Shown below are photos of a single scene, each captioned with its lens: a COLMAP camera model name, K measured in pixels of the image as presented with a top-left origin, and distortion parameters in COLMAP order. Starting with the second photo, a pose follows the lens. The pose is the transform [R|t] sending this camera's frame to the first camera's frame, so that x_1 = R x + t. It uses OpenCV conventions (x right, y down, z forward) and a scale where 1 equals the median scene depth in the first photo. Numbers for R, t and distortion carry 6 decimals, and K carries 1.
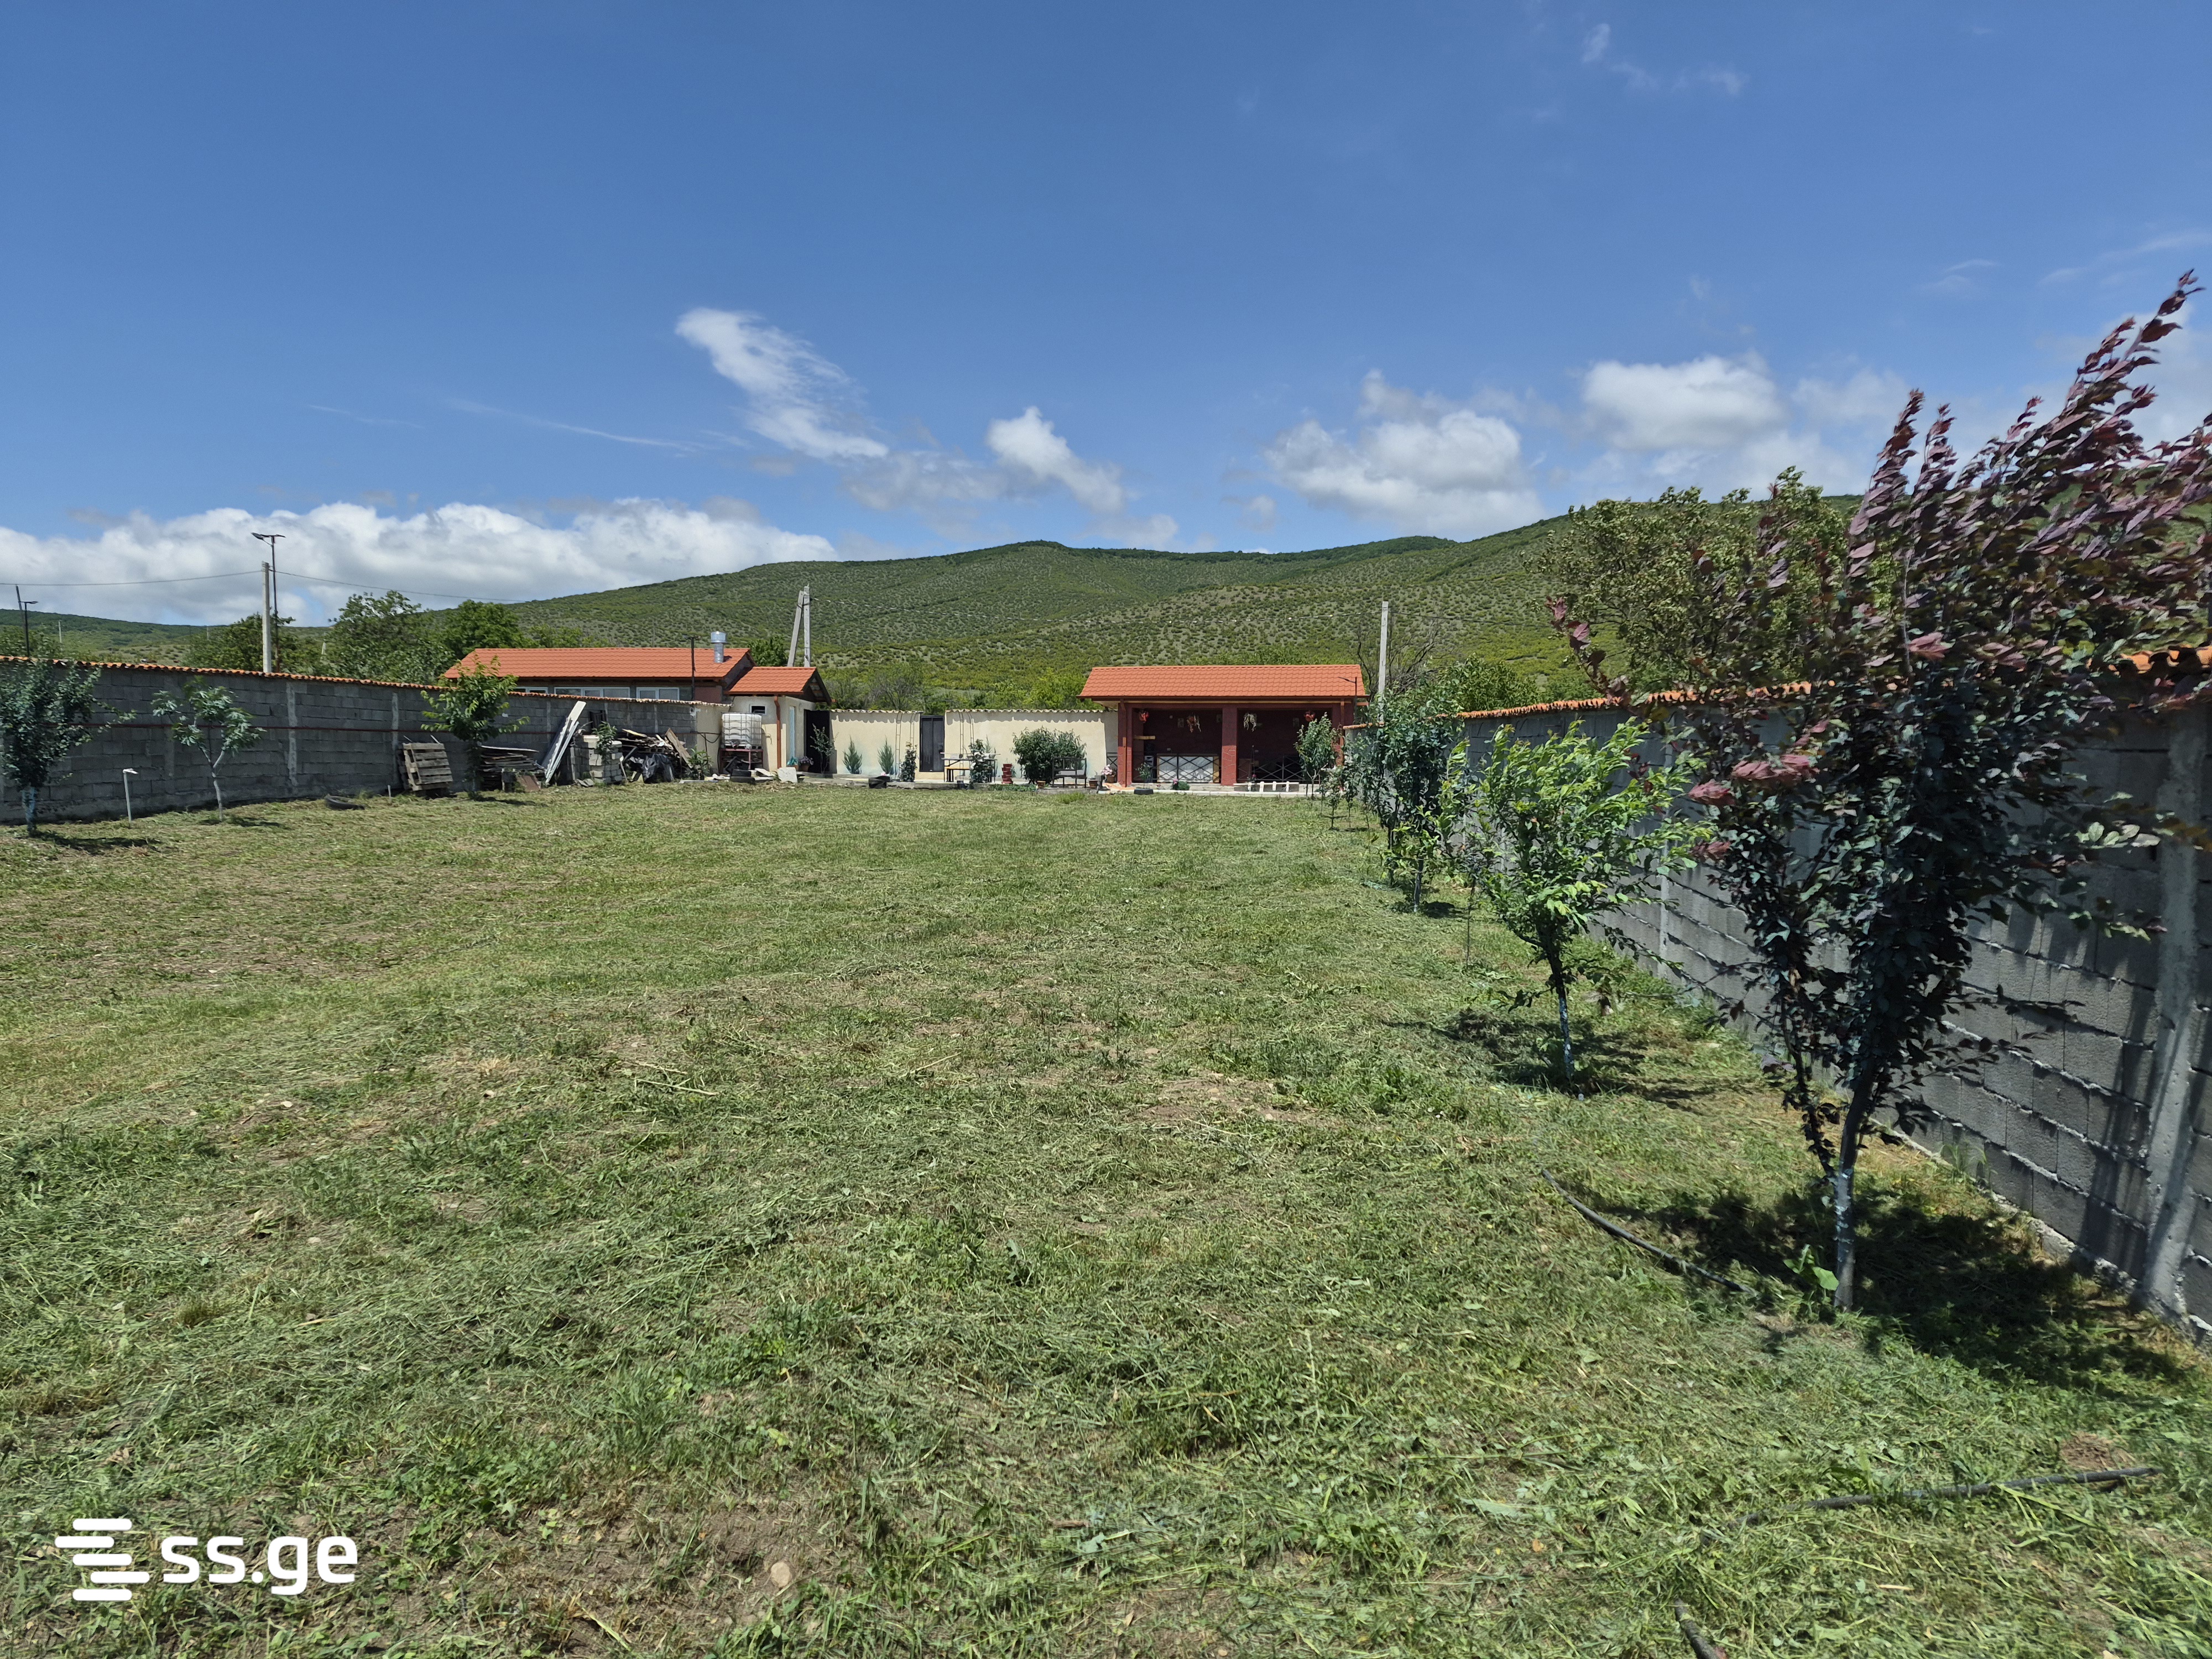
lens RADIAL K [[1474.8, 0, 1106.0], [0, 1474.8, 829.5], [0, 0, 1]] dist [0.072687, -0.064080]
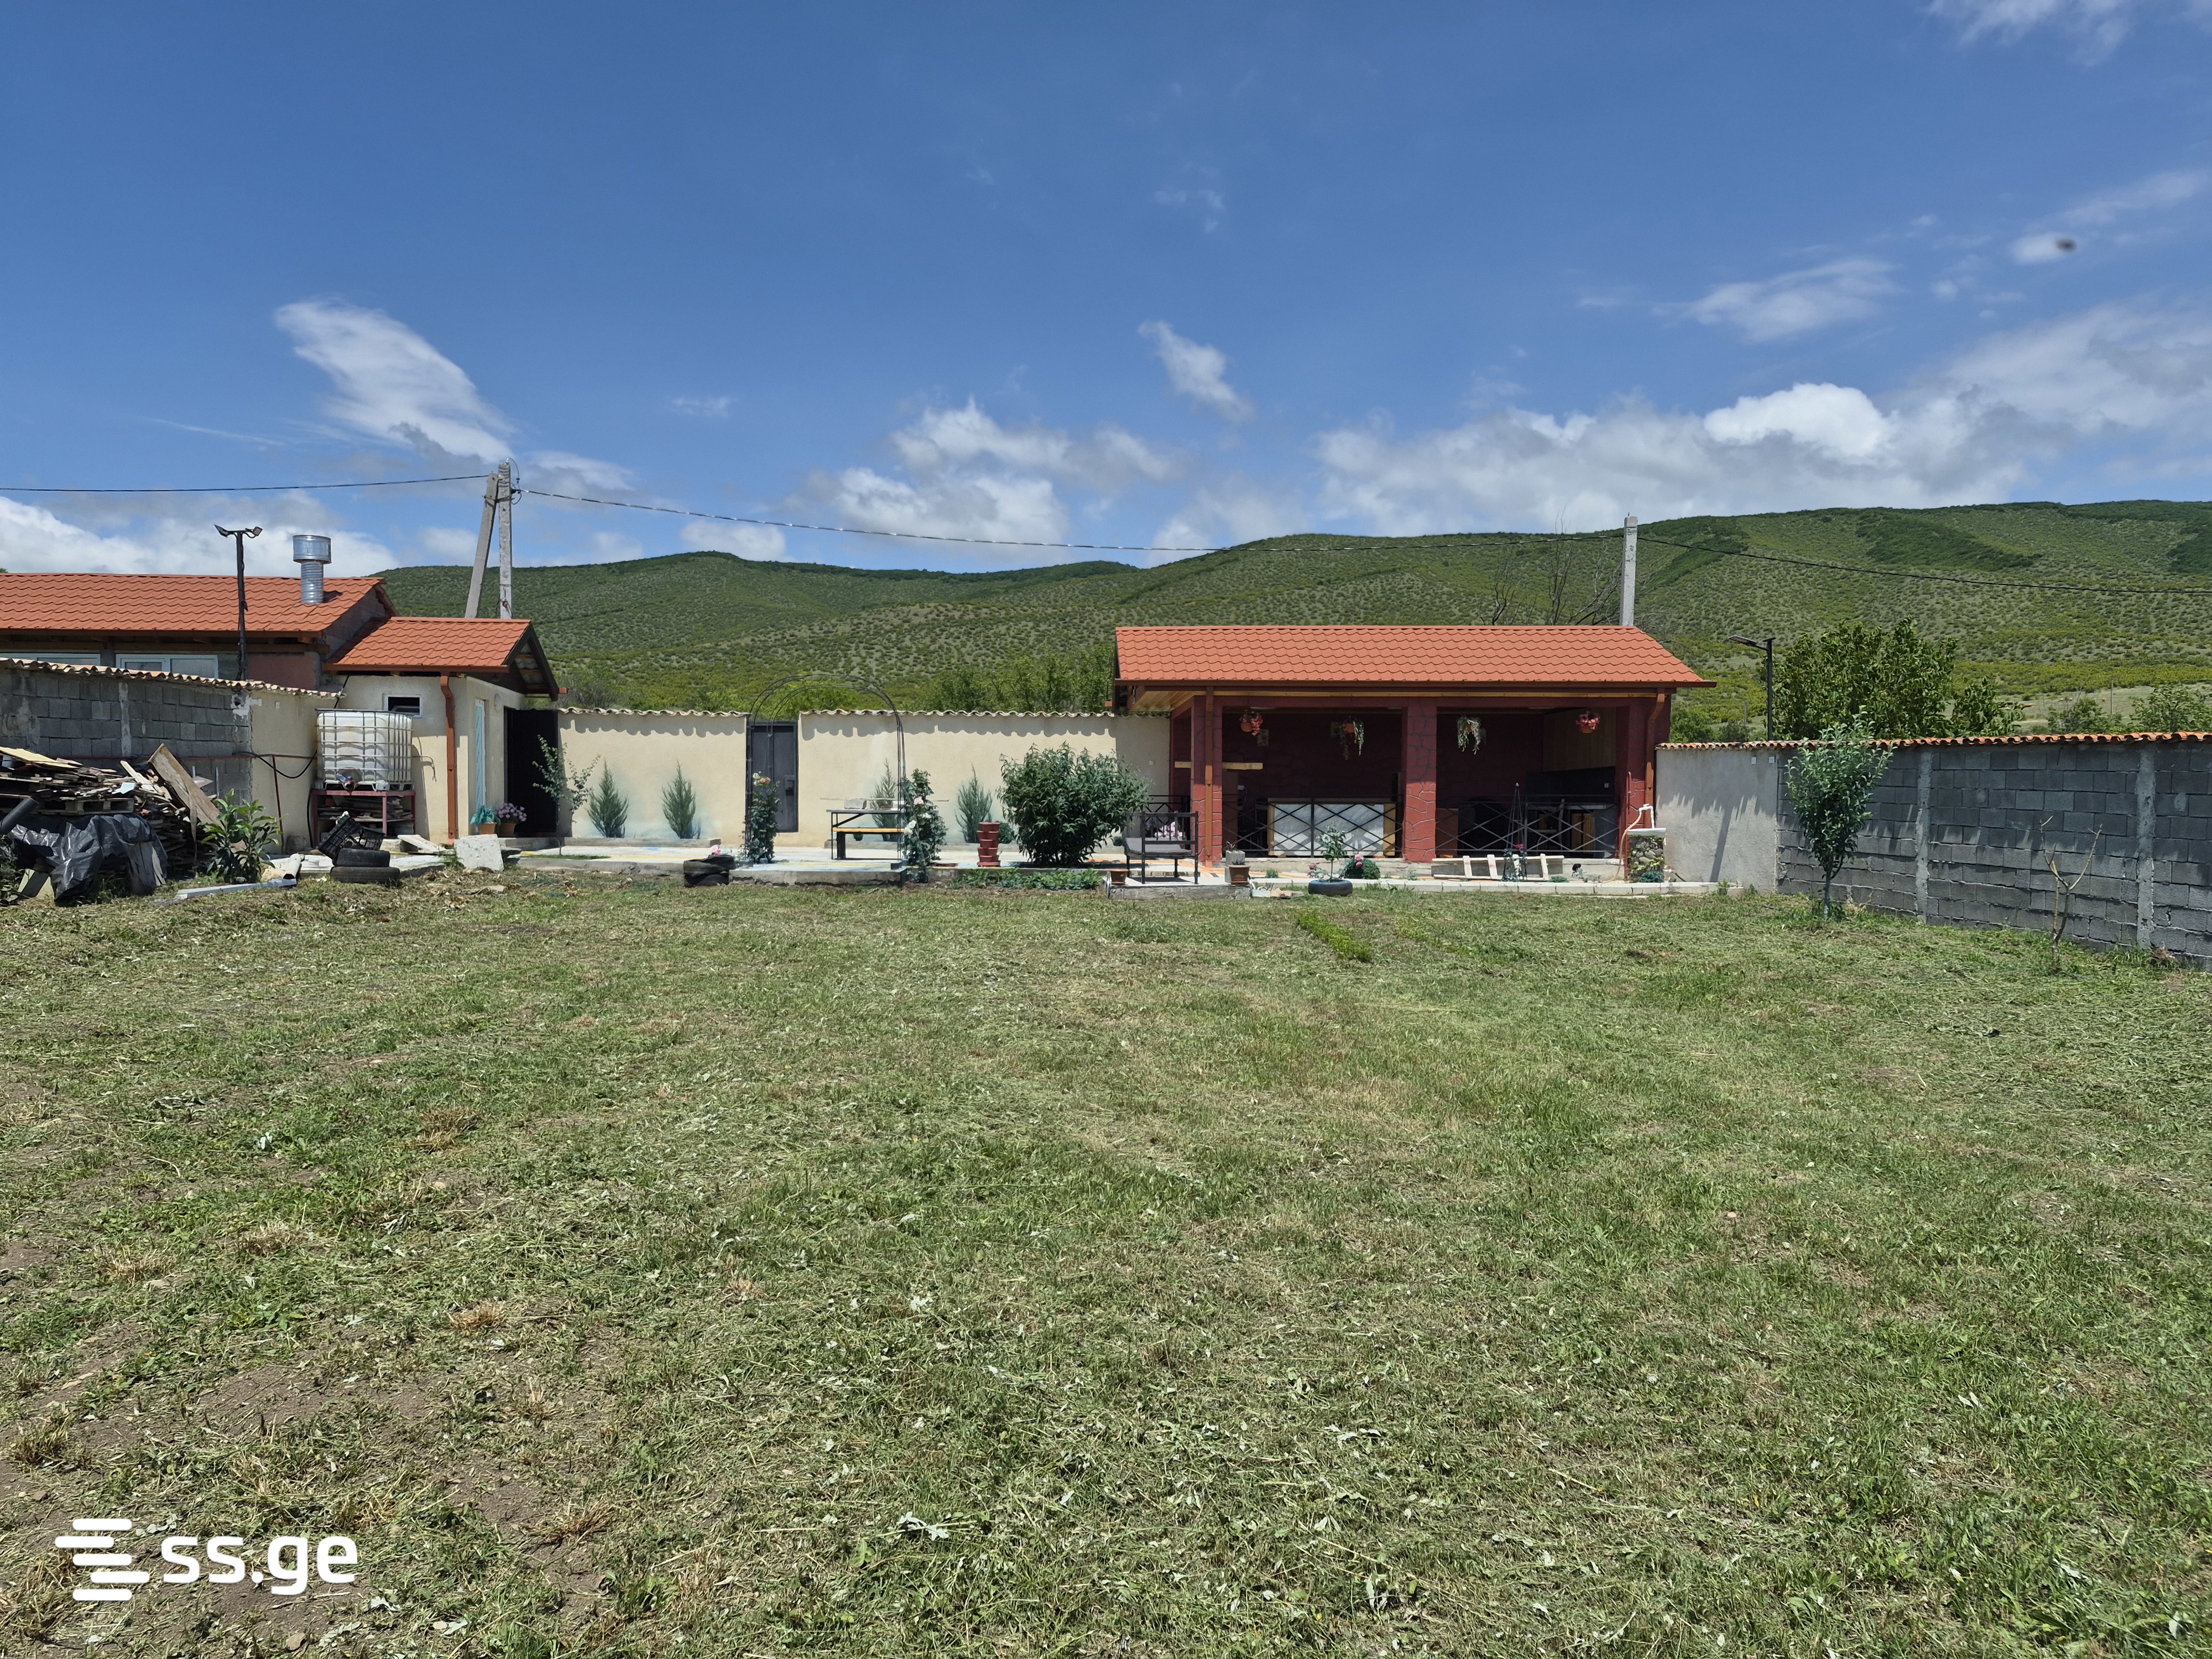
lens RADIAL K [[1555.7, 0, 1182.8], [0, 1555.7, 835.9], [0, 0, 1]] dist [-0.001286, -0.035758]
pose [[0.970915, -0.009687, 0.239230, -0.129333], [0.012953, 0.999843, -0.012081, -0.035047], [-0.239076, 0.014829, 0.970888, 0.531653]]
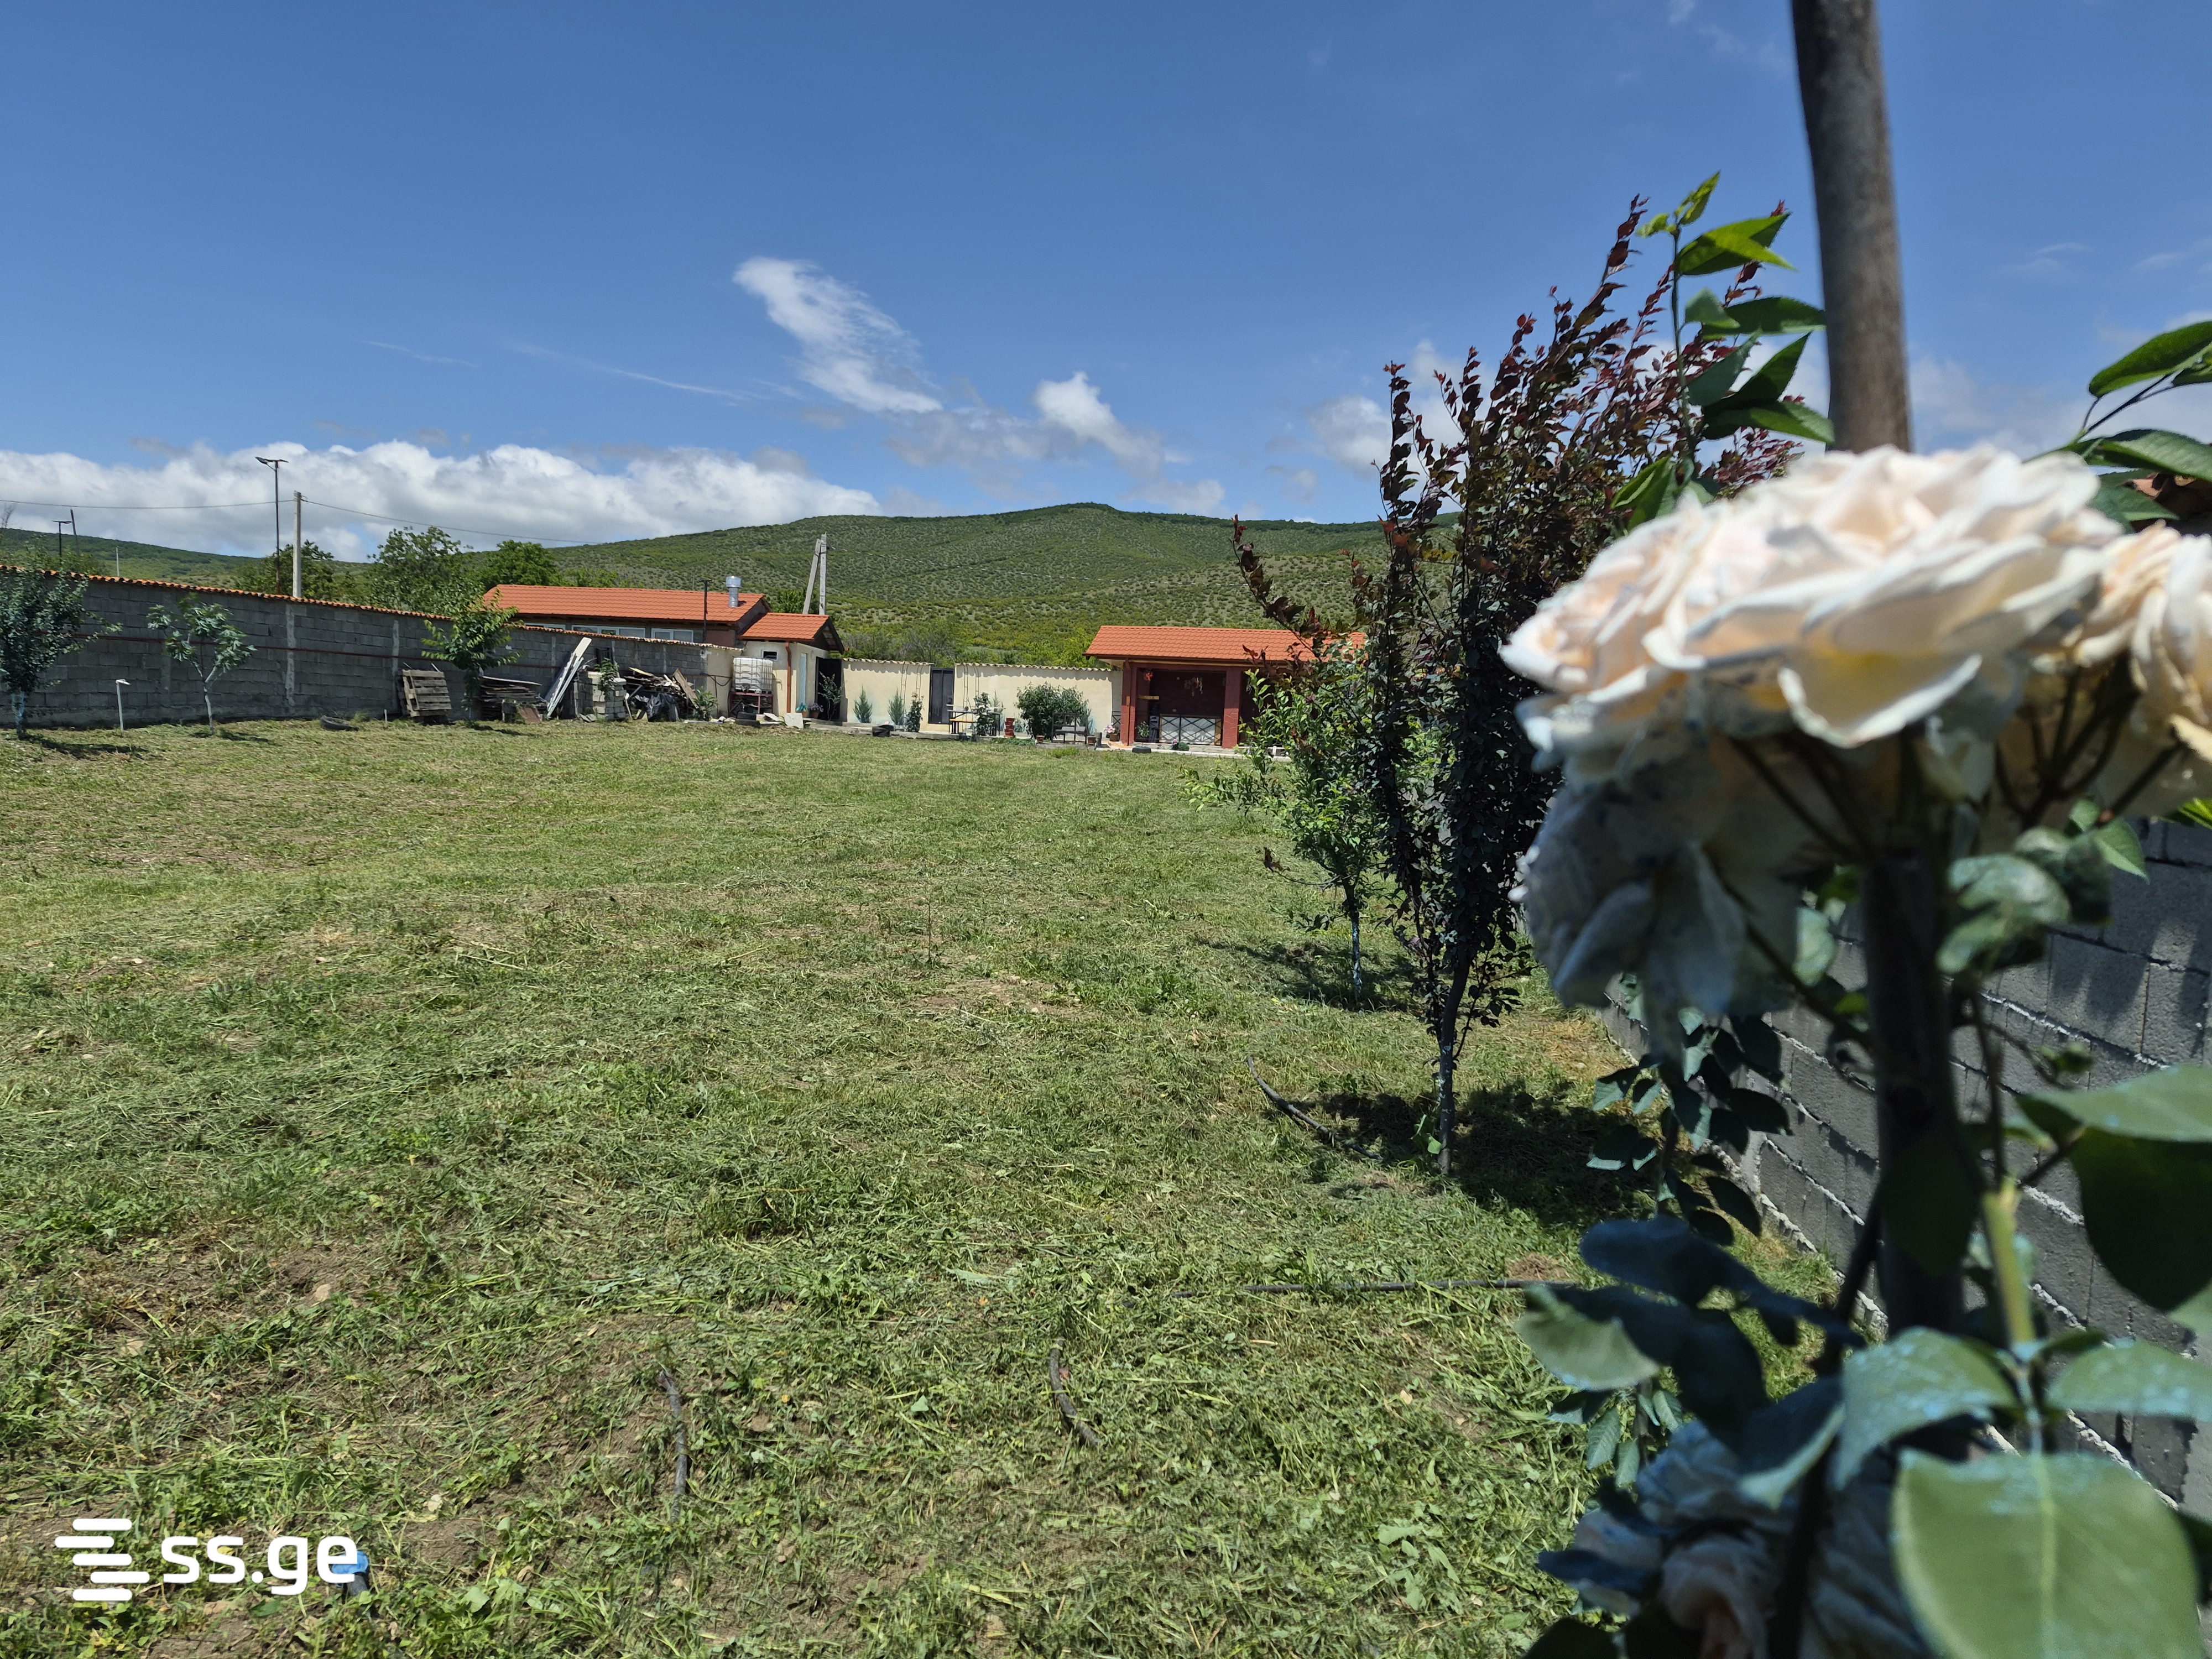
lens RADIAL K [[1474.8, 0, 1106.0], [0, 1474.8, 829.5], [0, 0, 1]] dist [0.072687, -0.064080]
pose [[0.998905, 0.040342, -0.023705, 0.026403], [-0.039769, 0.998916, 0.024191, 0.005049], [0.024655, -0.023222, 0.999426, -0.010191]]
